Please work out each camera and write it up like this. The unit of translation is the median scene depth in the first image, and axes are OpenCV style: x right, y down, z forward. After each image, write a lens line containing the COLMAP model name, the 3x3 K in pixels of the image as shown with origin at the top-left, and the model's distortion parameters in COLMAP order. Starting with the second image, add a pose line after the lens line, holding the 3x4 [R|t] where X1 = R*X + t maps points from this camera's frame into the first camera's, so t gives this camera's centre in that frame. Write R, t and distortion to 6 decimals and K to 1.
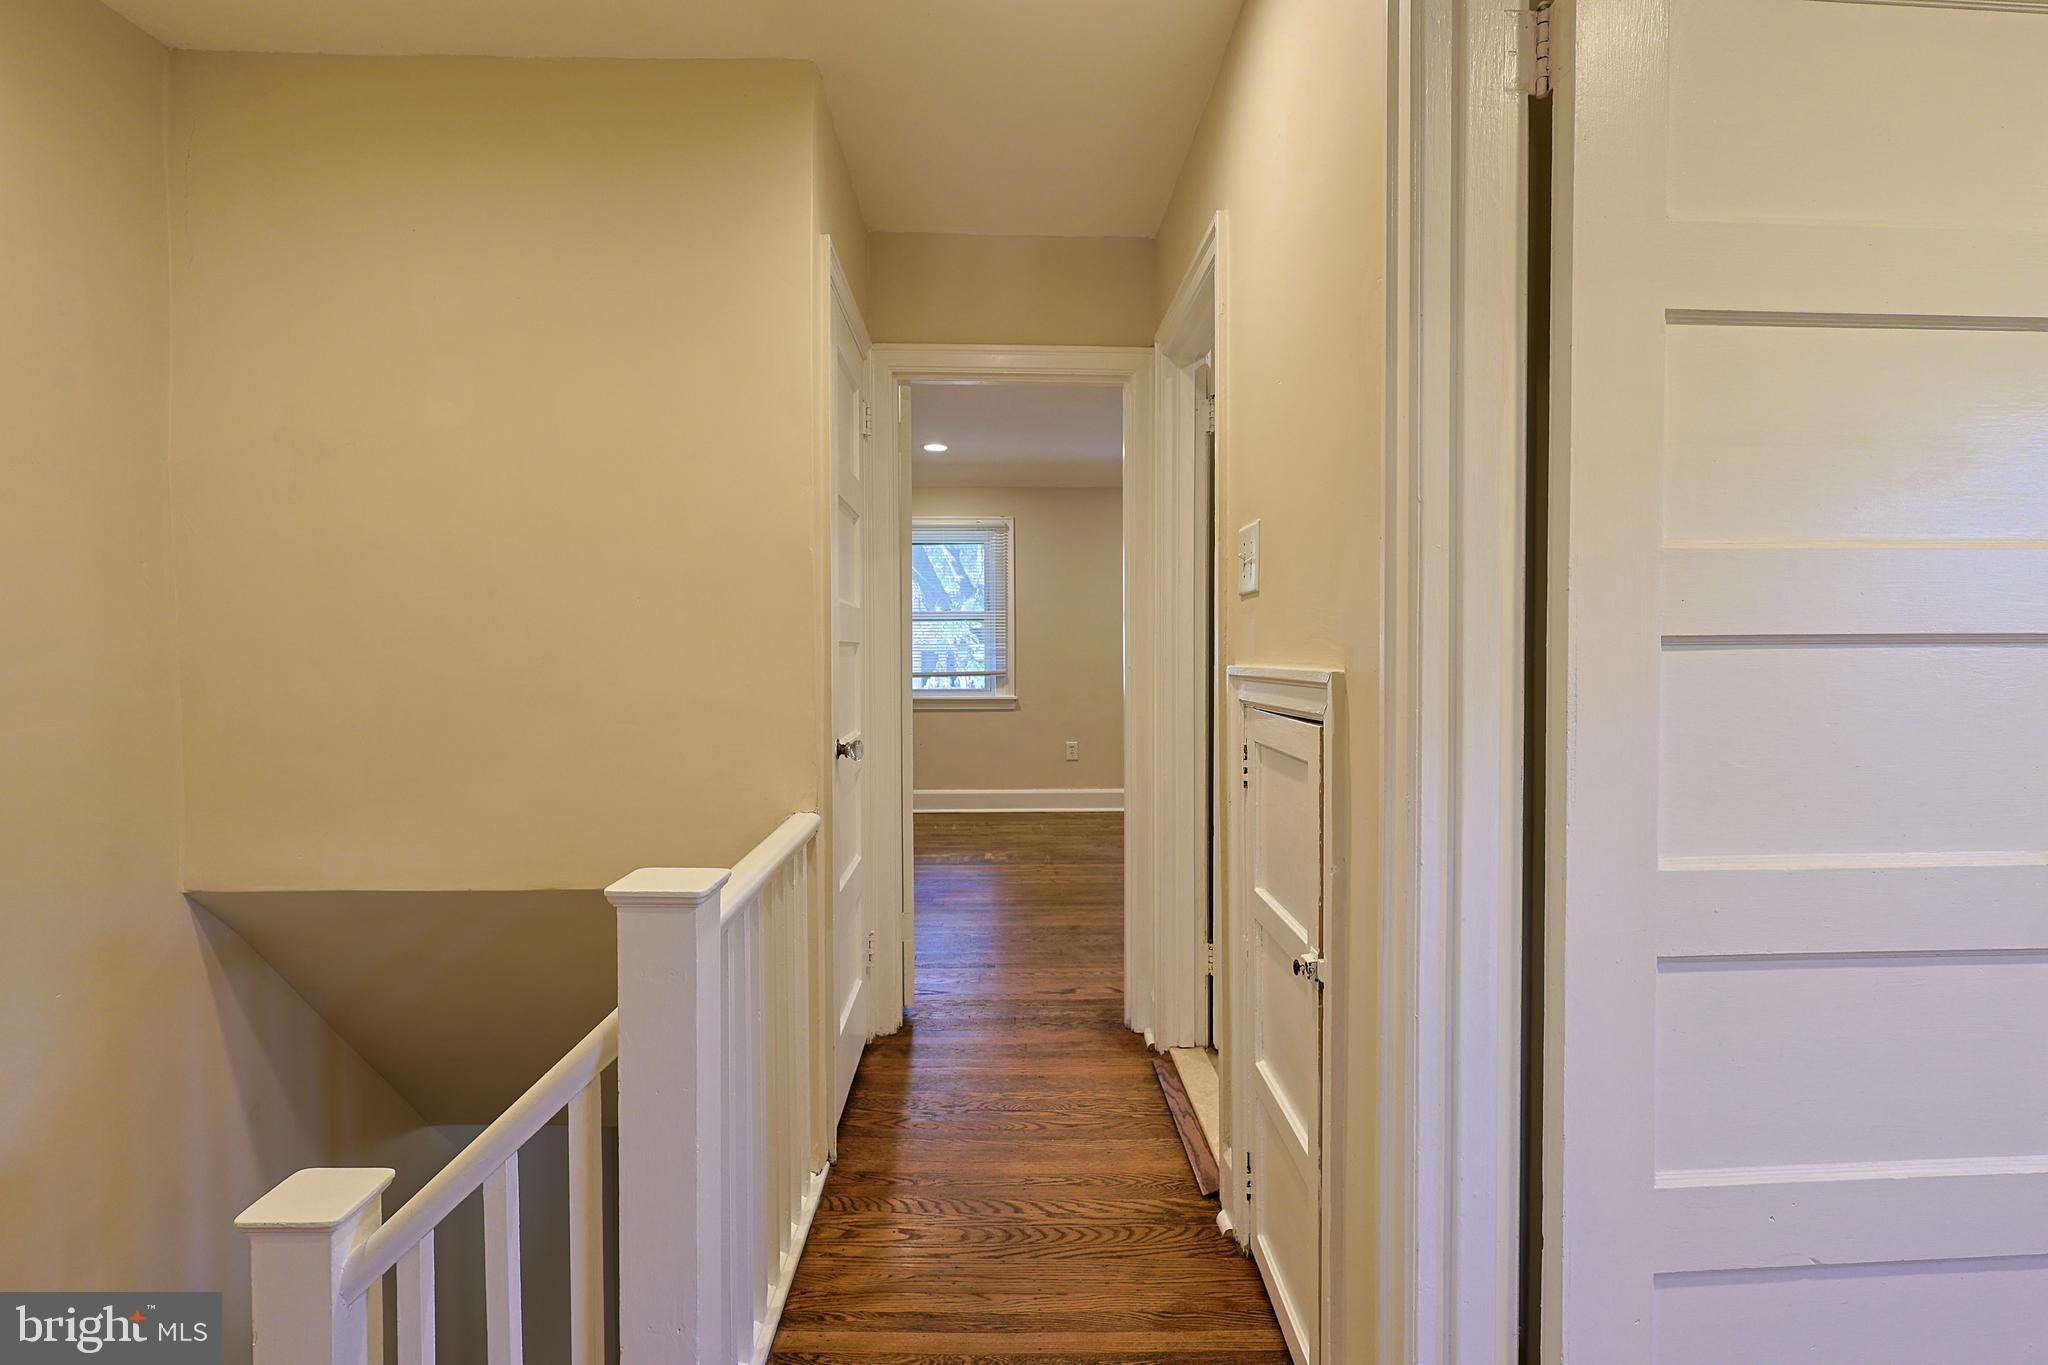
lens RADIAL K [[1036.8, 0, 1000.1], [0, 1036.8, 668.7], [0, 0, 1]] dist [-0.000316, 0.000626]
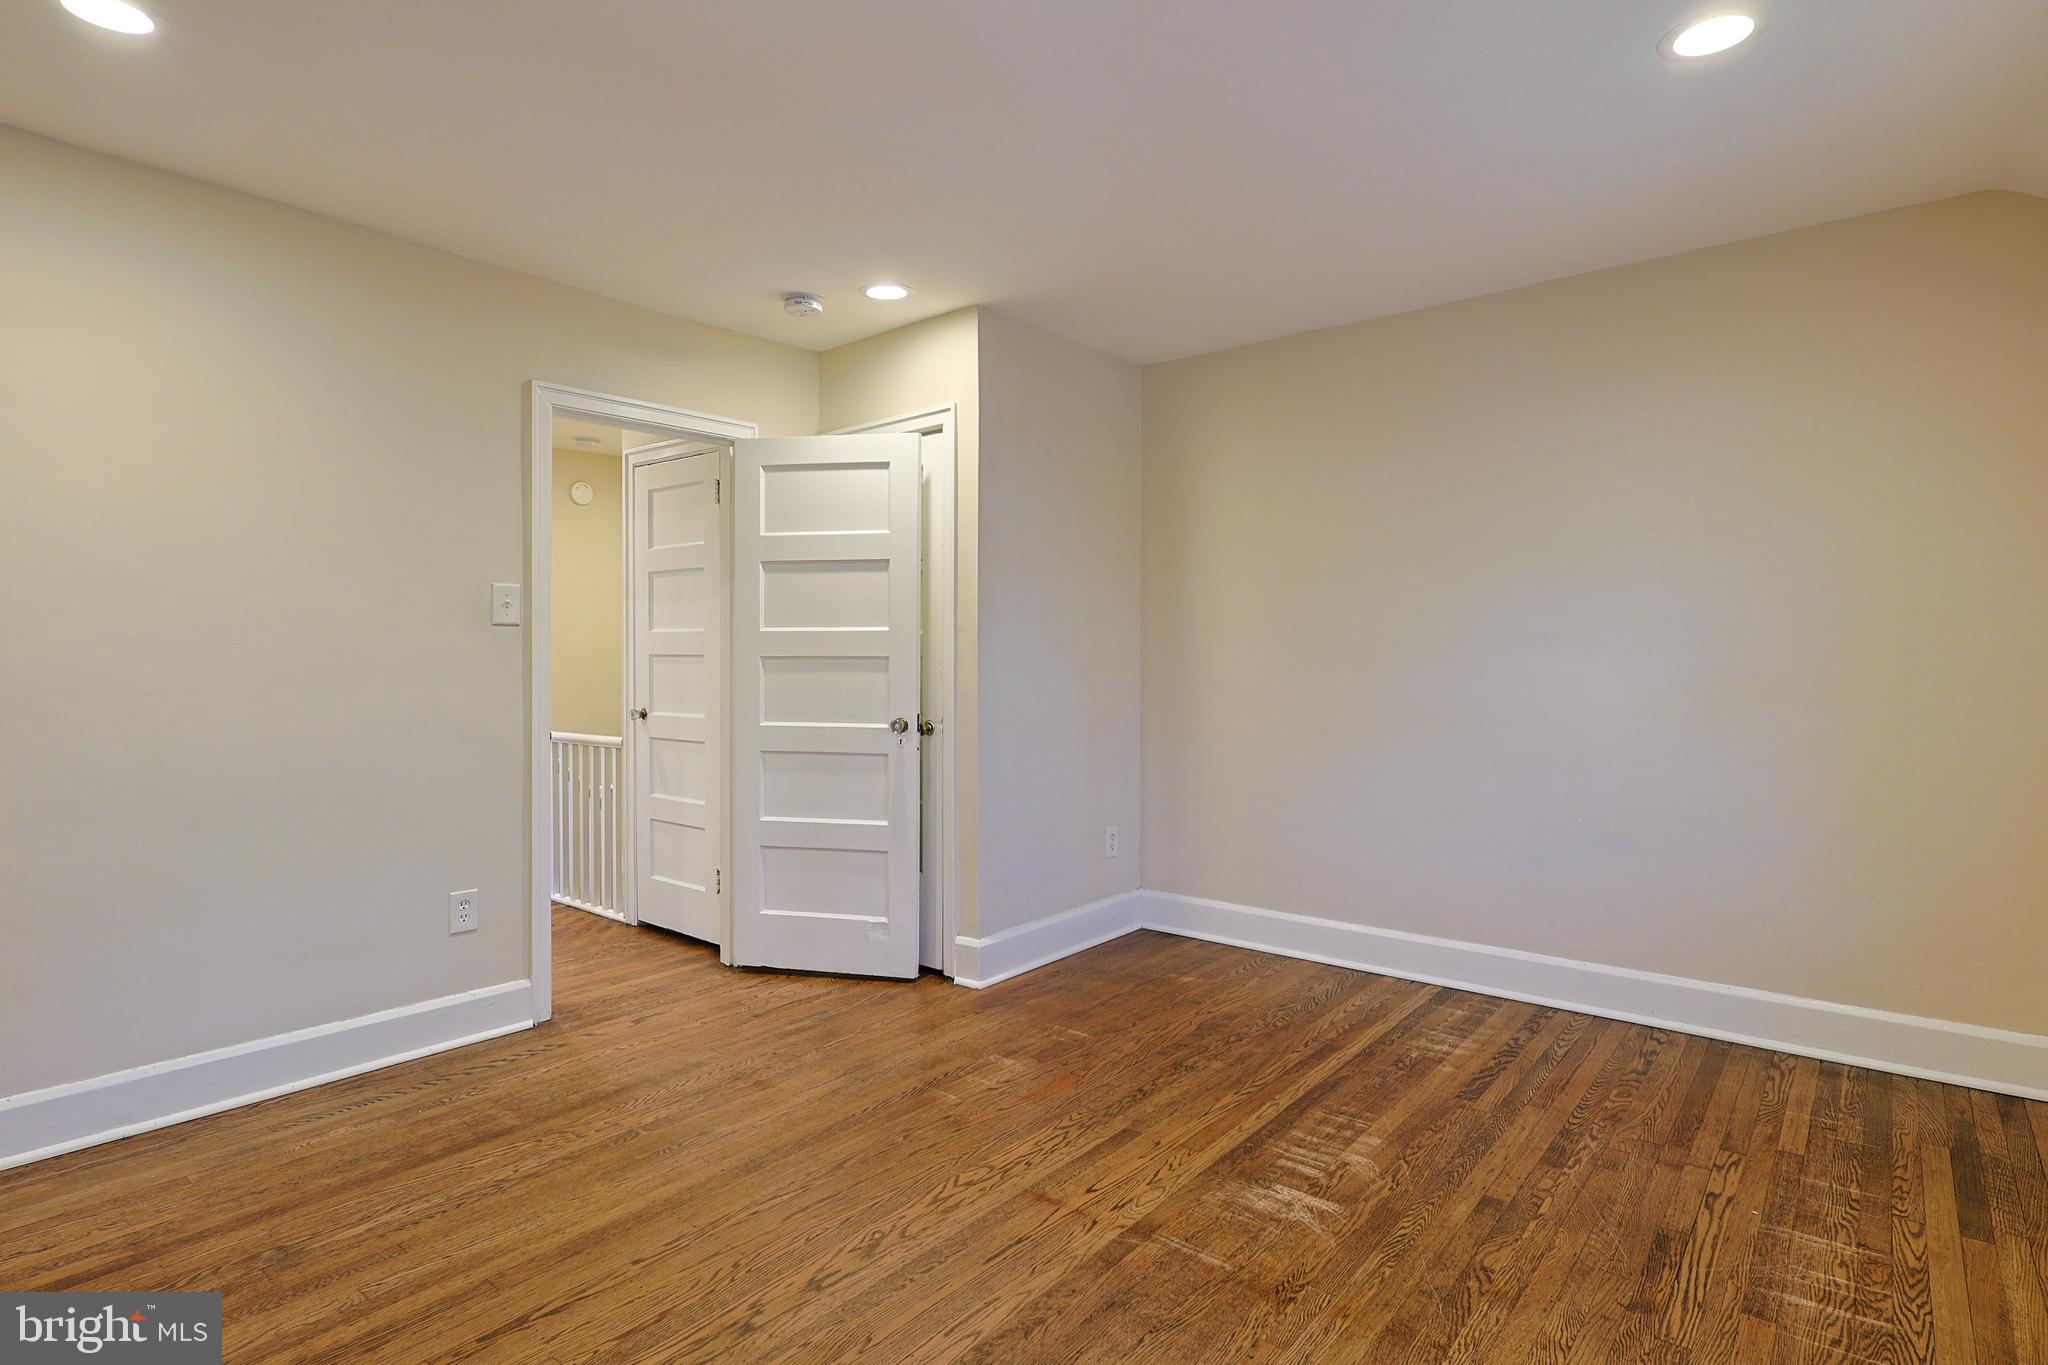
lens RADIAL K [[1036.8, 0, 1000.1], [0, 1036.8, 668.7], [0, 0, 1]] dist [-0.000316, 0.000626]
pose [[-0.658849, 0.008181, -0.752231, 0.279411], [-0.016263, 0.999552, 0.025115, -0.018810], [0.752099, 0.028781, -0.658421, 0.933058]]
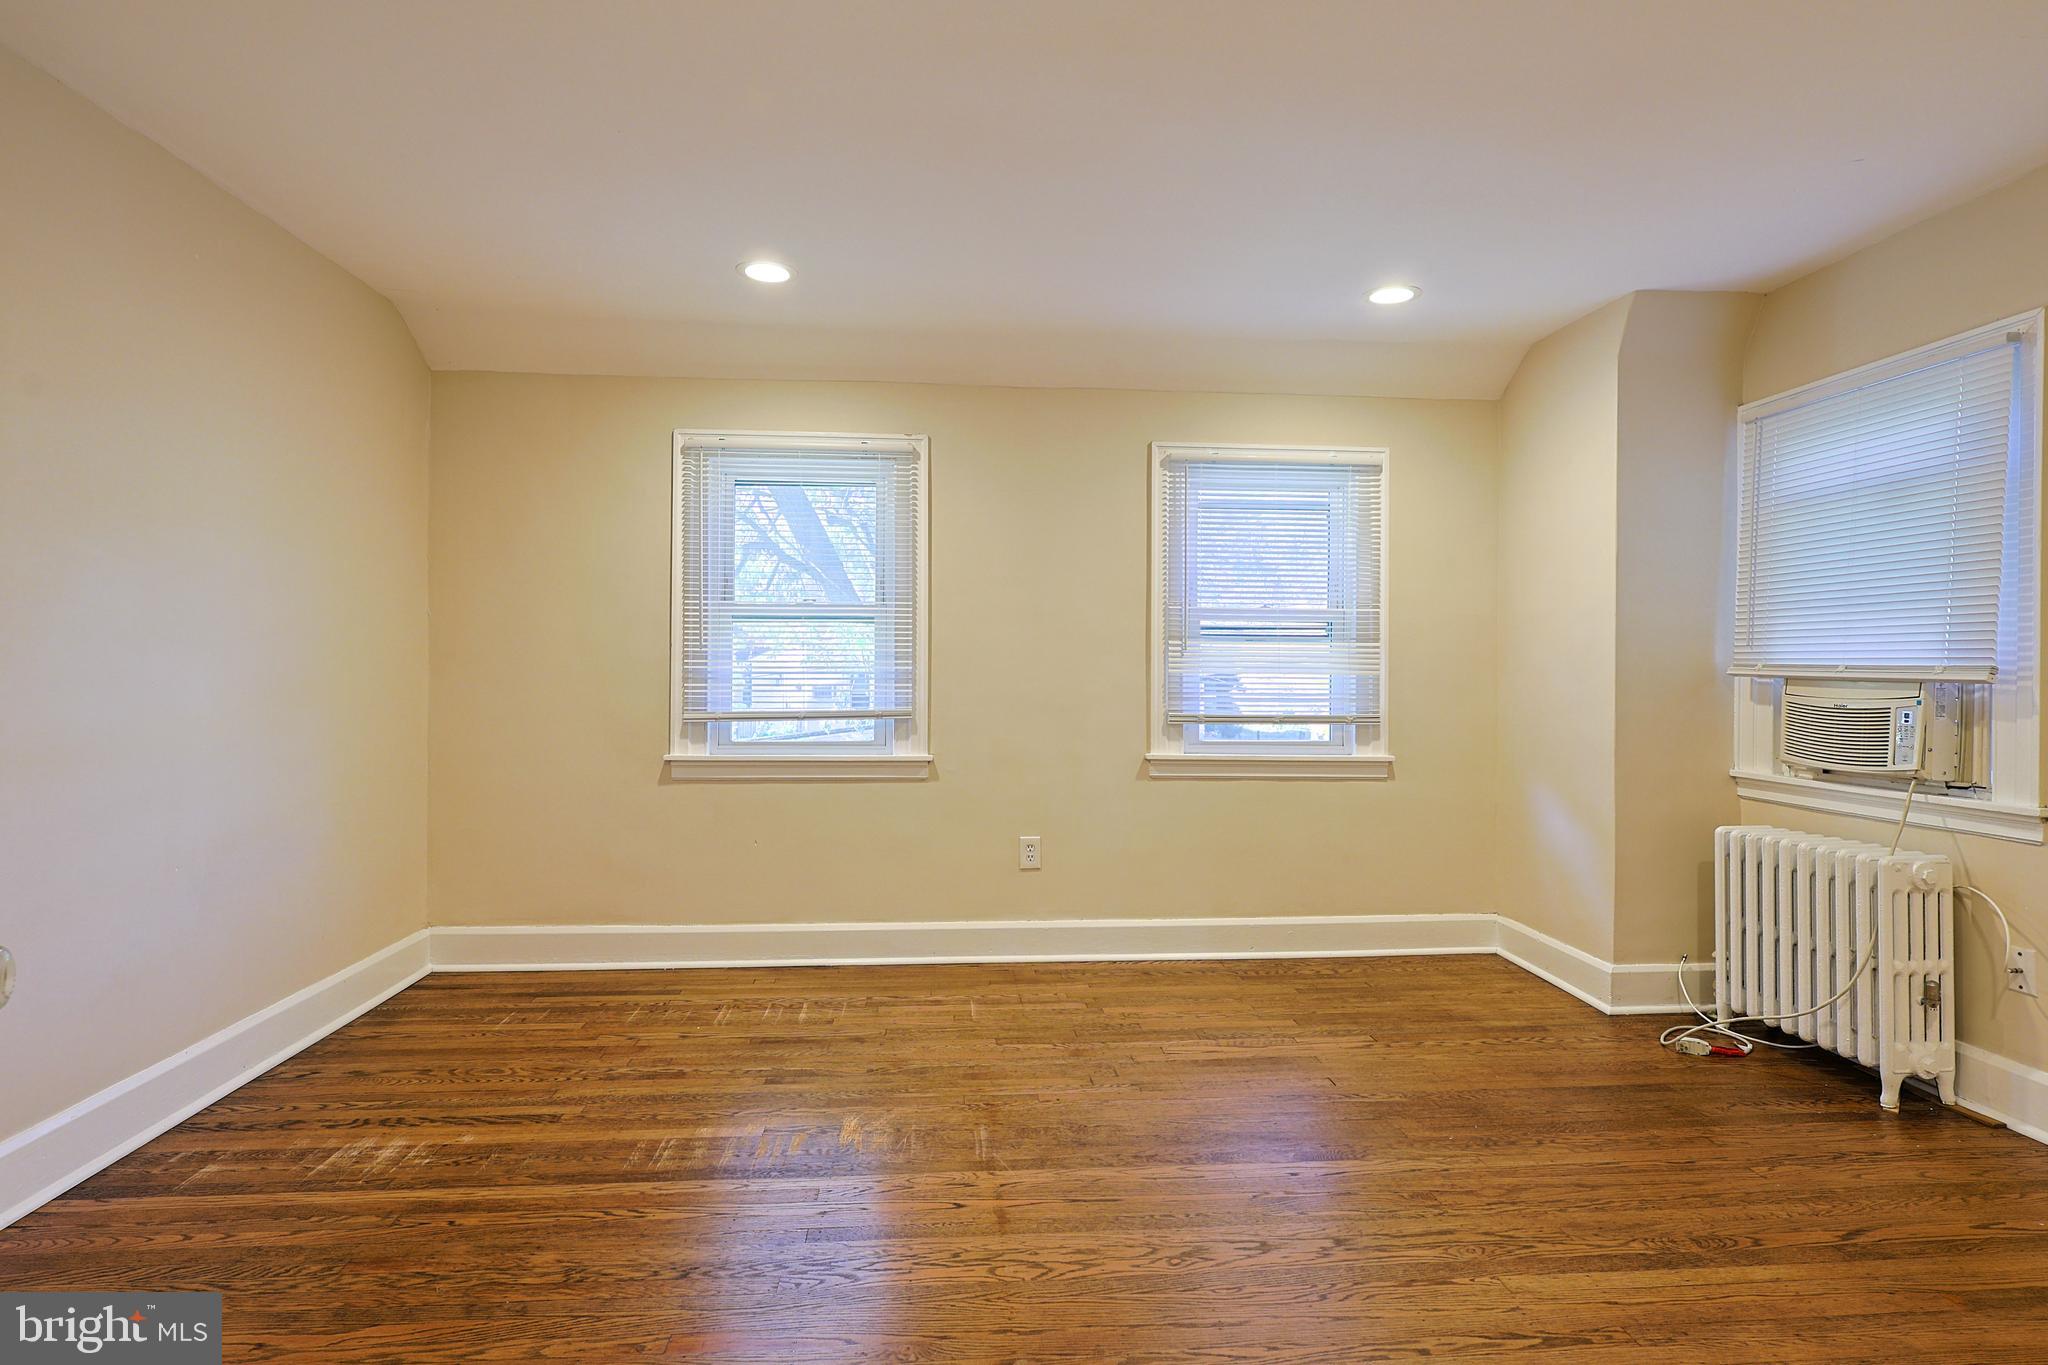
lens RADIAL K [[1036.8, 0, 1000.1], [0, 1036.8, 668.7], [0, 0, 1]] dist [-0.000316, 0.000626]
pose [[0.998637, 0.005140, 0.051939, 0.023605], [-0.003904, 0.999708, -0.023865, -0.006793], [-0.052046, 0.023630, 0.998365, 0.440917]]
